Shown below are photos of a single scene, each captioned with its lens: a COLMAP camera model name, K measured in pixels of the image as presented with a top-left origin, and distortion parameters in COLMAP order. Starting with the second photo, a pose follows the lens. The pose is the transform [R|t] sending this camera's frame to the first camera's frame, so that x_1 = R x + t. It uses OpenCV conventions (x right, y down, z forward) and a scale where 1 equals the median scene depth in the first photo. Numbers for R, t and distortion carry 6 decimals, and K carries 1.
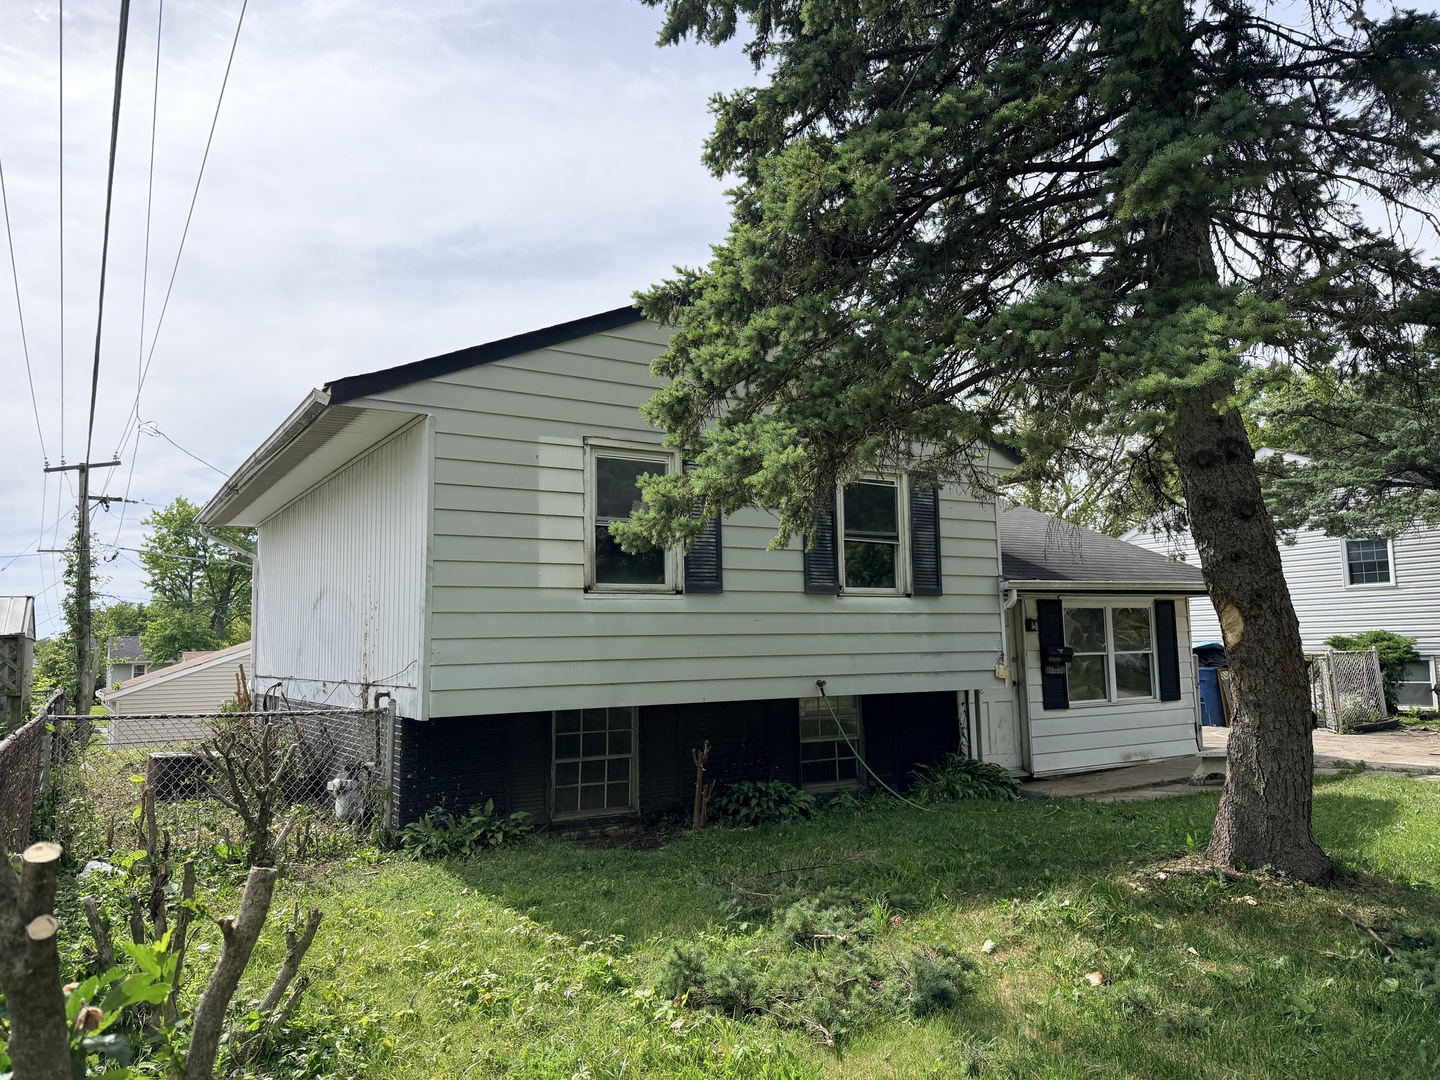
lens RADIAL K [[1038.8, 0, 720.0], [0, 1038.8, 540.0], [0, 0, 1]] dist [0.093344, -0.087895]
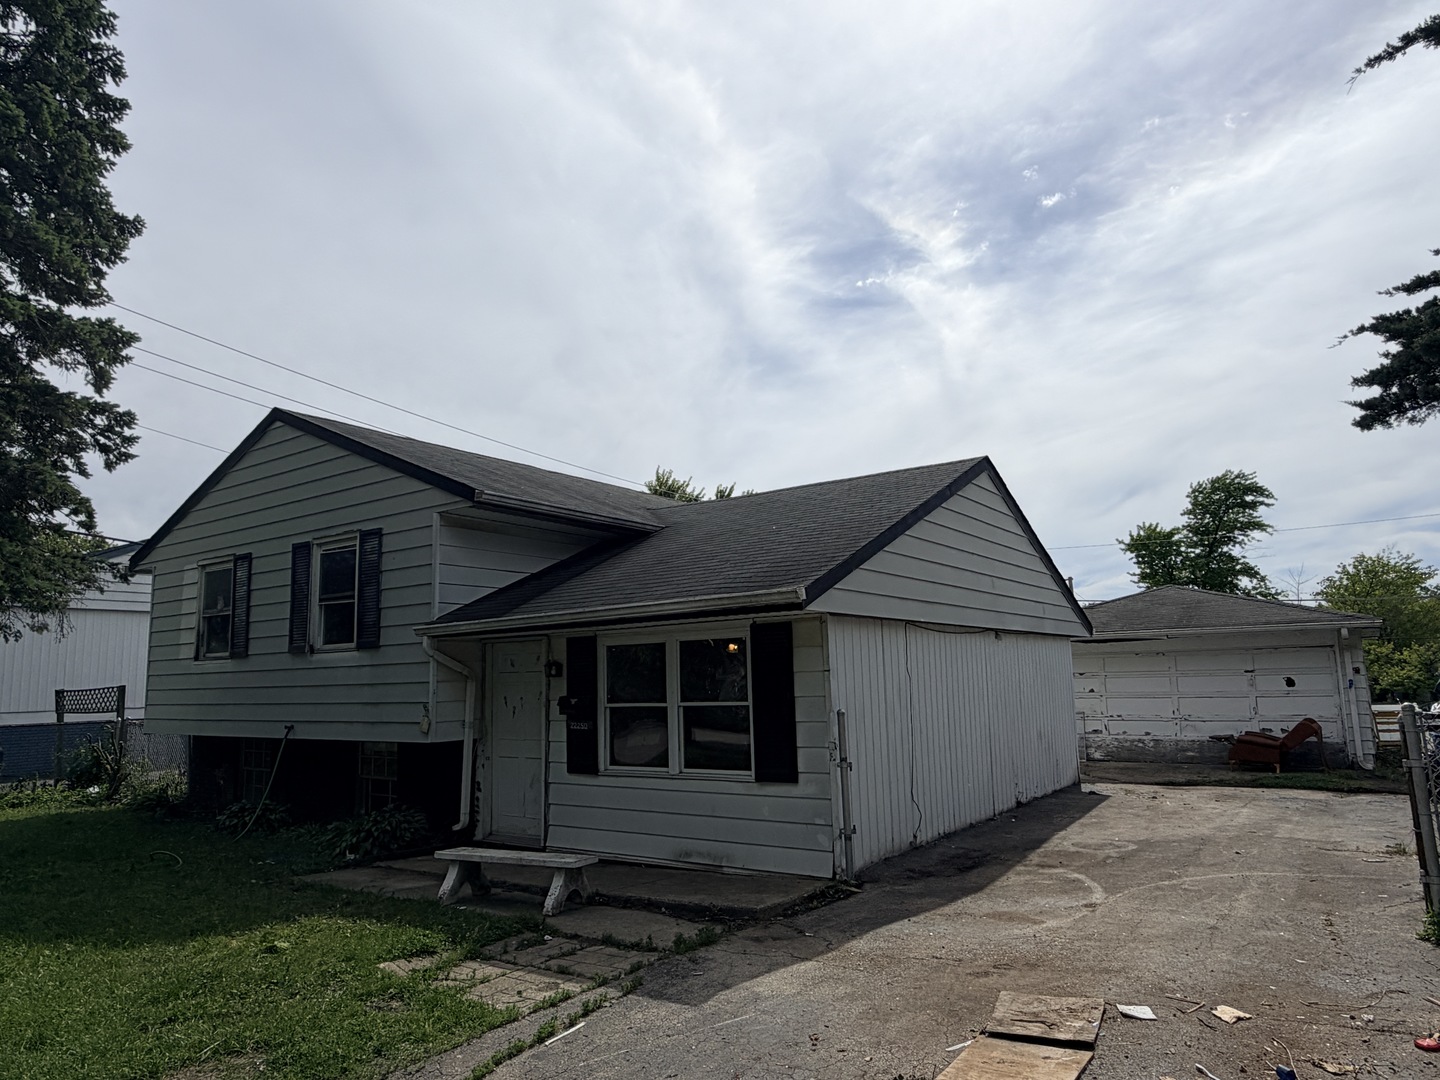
lens RADIAL K [[907.0, 0, 720.0], [0, 907.0, 540.0], [0, 0, 1]] dist [-0.022724, 0.000861]
pose [[0.393372, -0.125330, -0.910797, 1.148124], [0.116435, 0.989479, -0.085869, 0.062954], [0.911977, -0.072270, 0.403826, 0.938466]]
